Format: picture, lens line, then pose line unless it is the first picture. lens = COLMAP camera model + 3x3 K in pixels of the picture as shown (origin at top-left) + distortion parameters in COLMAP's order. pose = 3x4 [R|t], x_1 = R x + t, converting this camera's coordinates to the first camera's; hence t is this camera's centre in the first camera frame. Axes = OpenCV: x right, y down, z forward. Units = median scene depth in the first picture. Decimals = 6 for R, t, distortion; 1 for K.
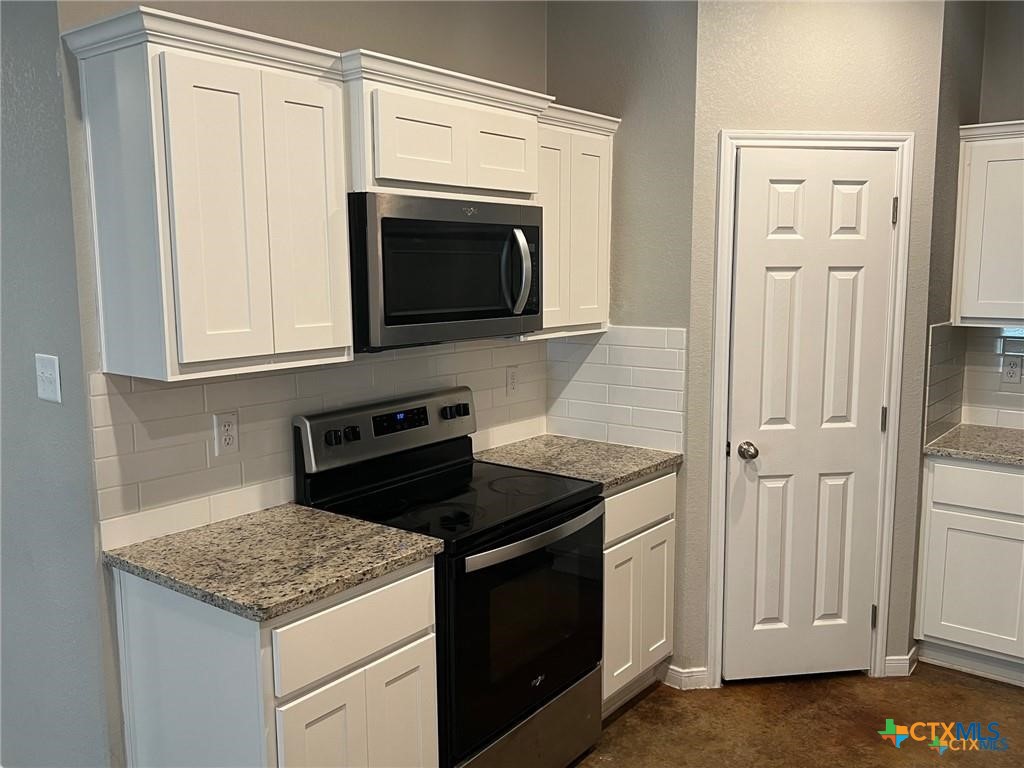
lens RADIAL K [[886.3, 0, 515.9], [0, 886.3, 388.0], [0, 0, 1]] dist [0.101707, -0.186566]
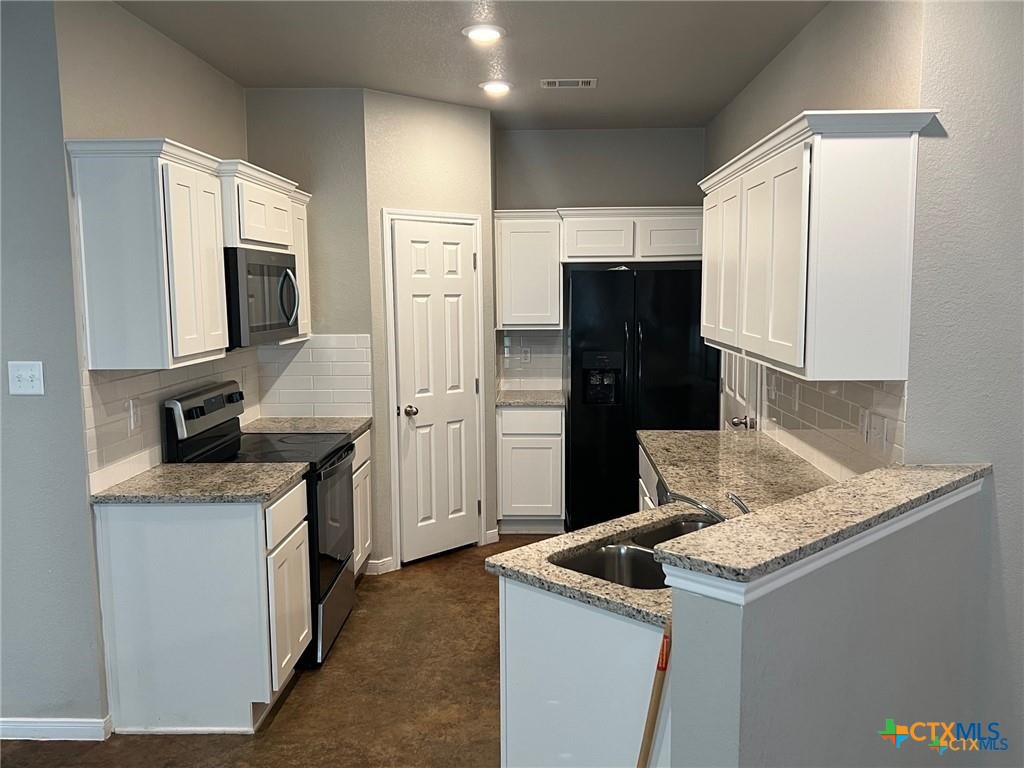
lens RADIAL K [[886.3, 0, 515.9], [0, 886.3, 388.0], [0, 0, 1]] dist [0.101707, -0.186566]
pose [[0.809327, -0.068610, 0.583338, -0.505341], [0.086852, 0.996216, -0.003328, 0.052024], [-0.580902, 0.053357, 0.812223, -0.386088]]
